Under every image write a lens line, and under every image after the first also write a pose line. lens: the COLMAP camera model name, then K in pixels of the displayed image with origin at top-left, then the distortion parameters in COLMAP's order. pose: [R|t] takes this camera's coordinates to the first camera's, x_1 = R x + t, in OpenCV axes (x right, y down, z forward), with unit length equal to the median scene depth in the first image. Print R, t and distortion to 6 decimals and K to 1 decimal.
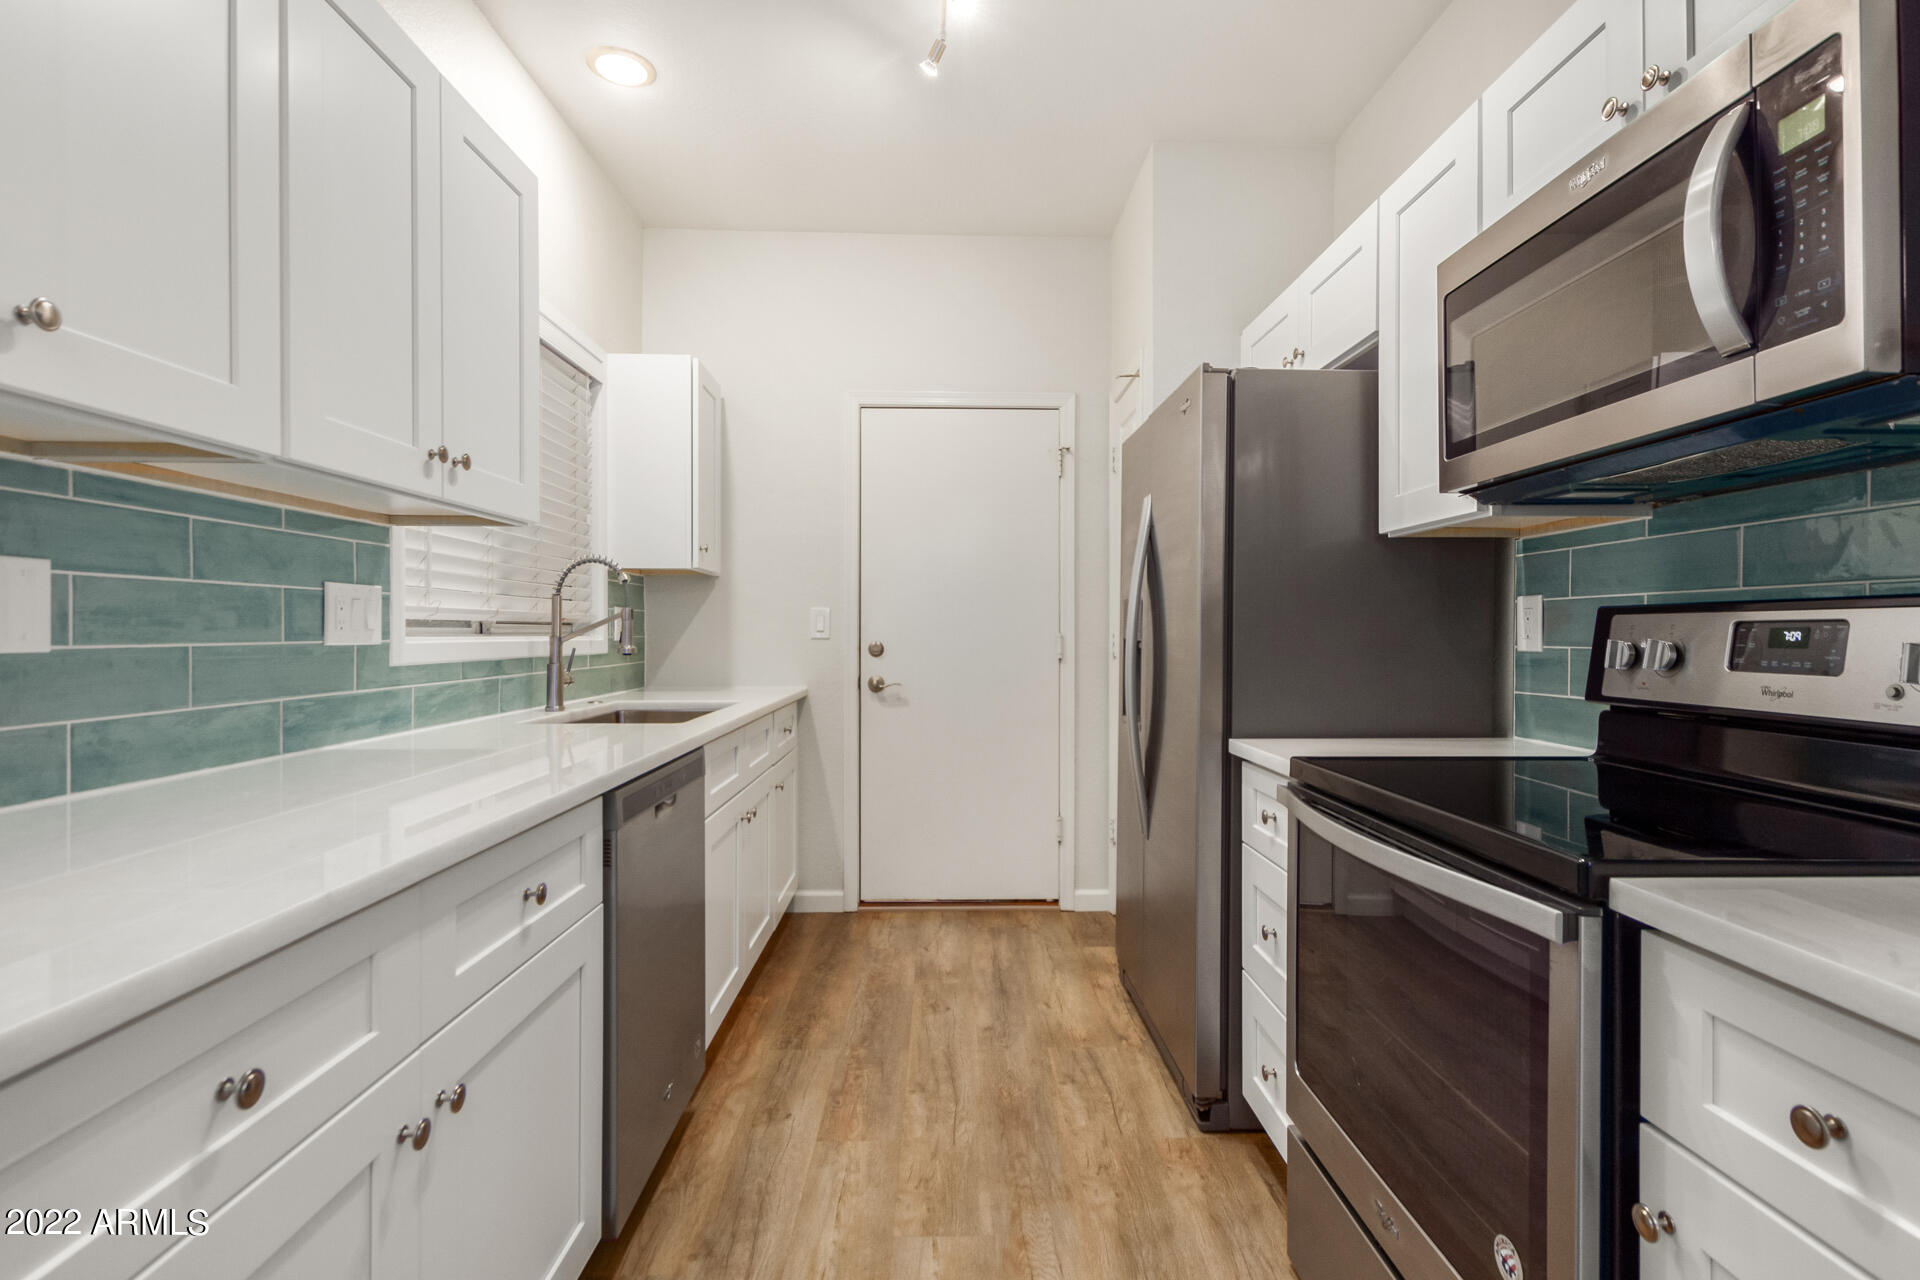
lens RADIAL K [[907.9, 0, 950.8], [0, 907.9, 632.0], [0, 0, 1]] dist [0.010587, -0.005665]
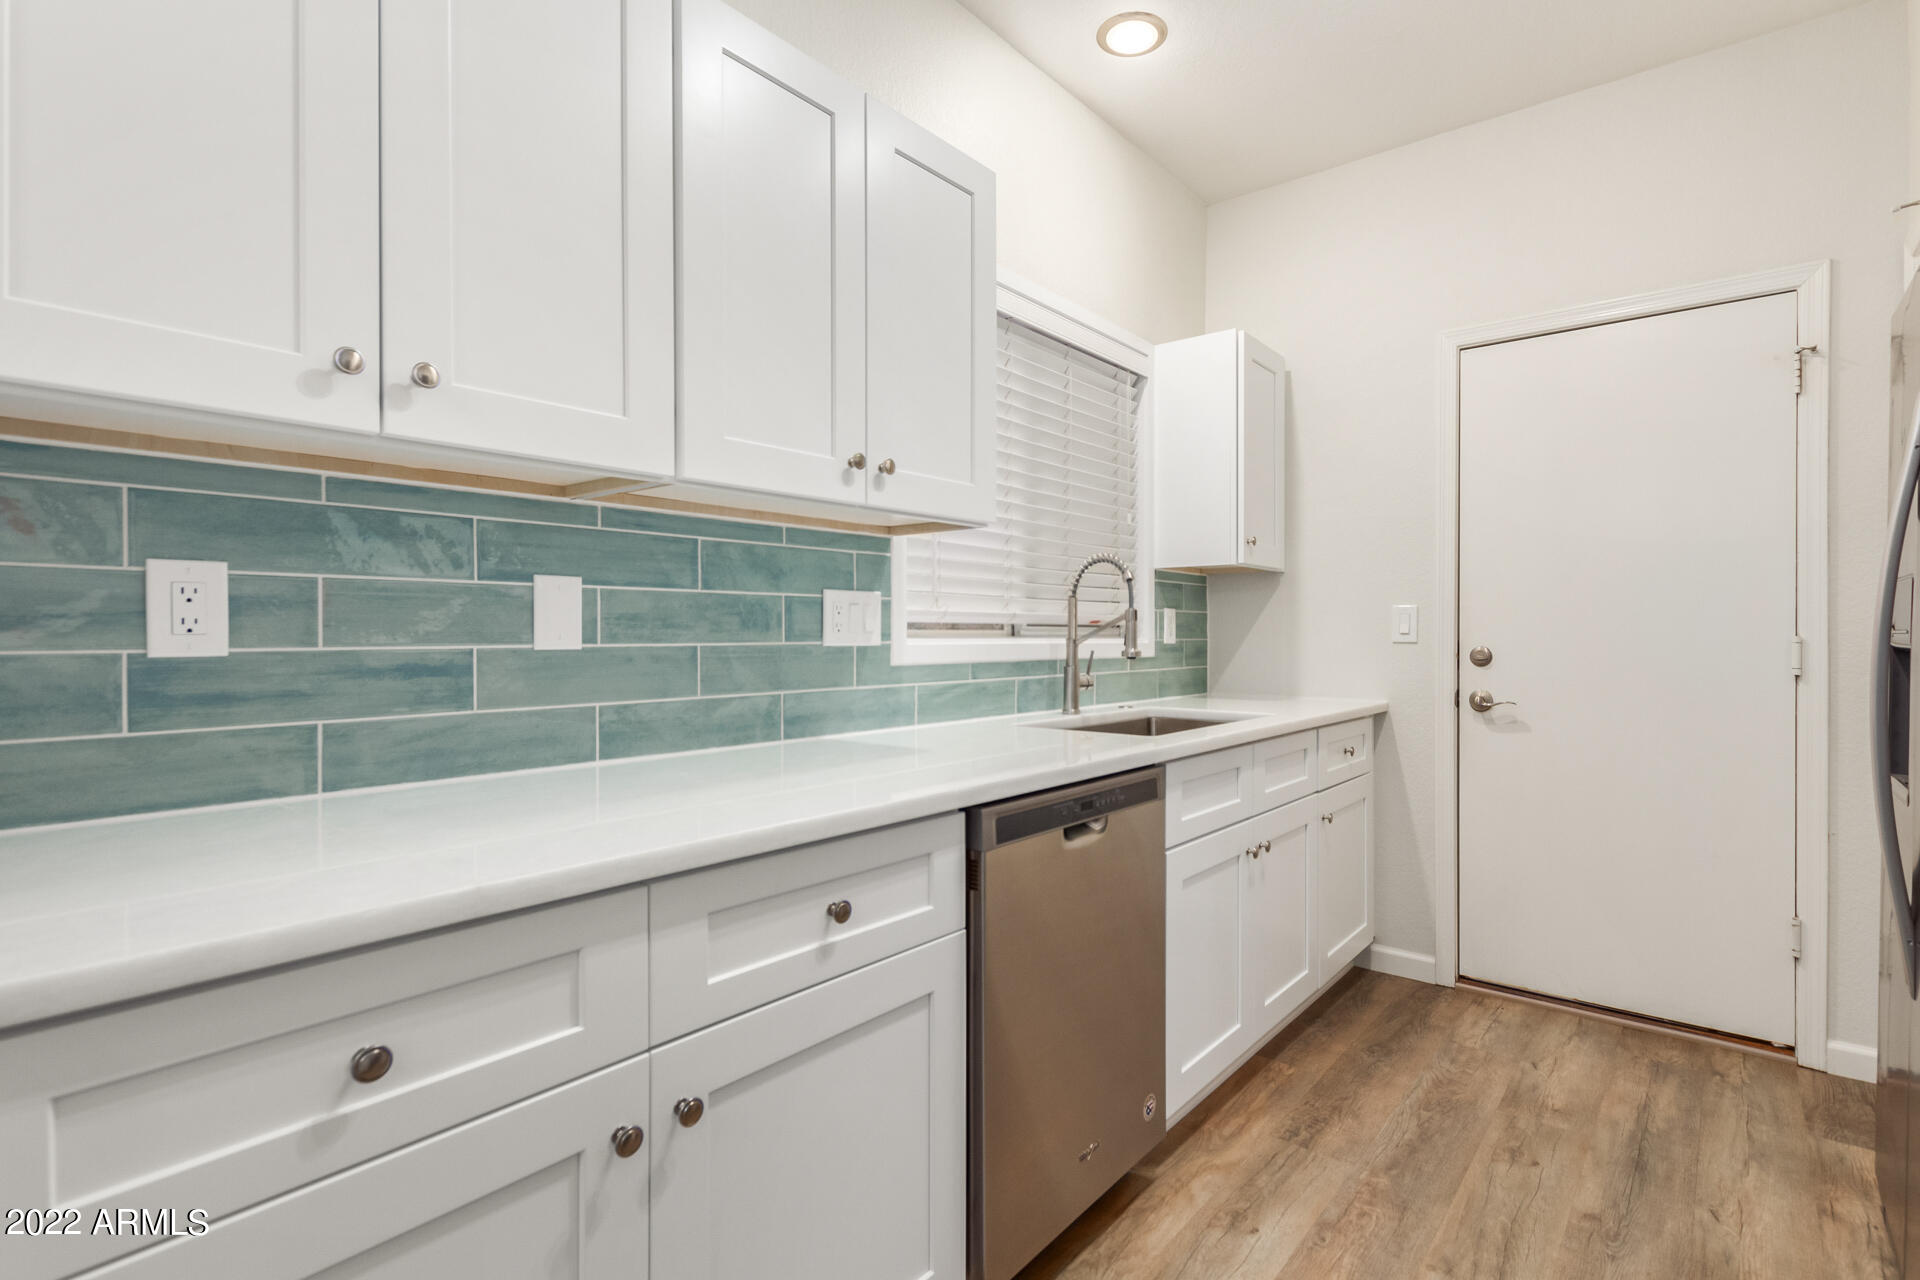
lens RADIAL K [[907.9, 0, 982.9], [0, 907.9, 635.1], [0, 0, 1]] dist [0.010587, -0.005665]
pose [[0.767507, 0.000252, -0.641040, 0.153264], [-0.000466, 1.000000, -0.000164, 0.001297], [0.641040, 0.000424, 0.767507, 0.217867]]
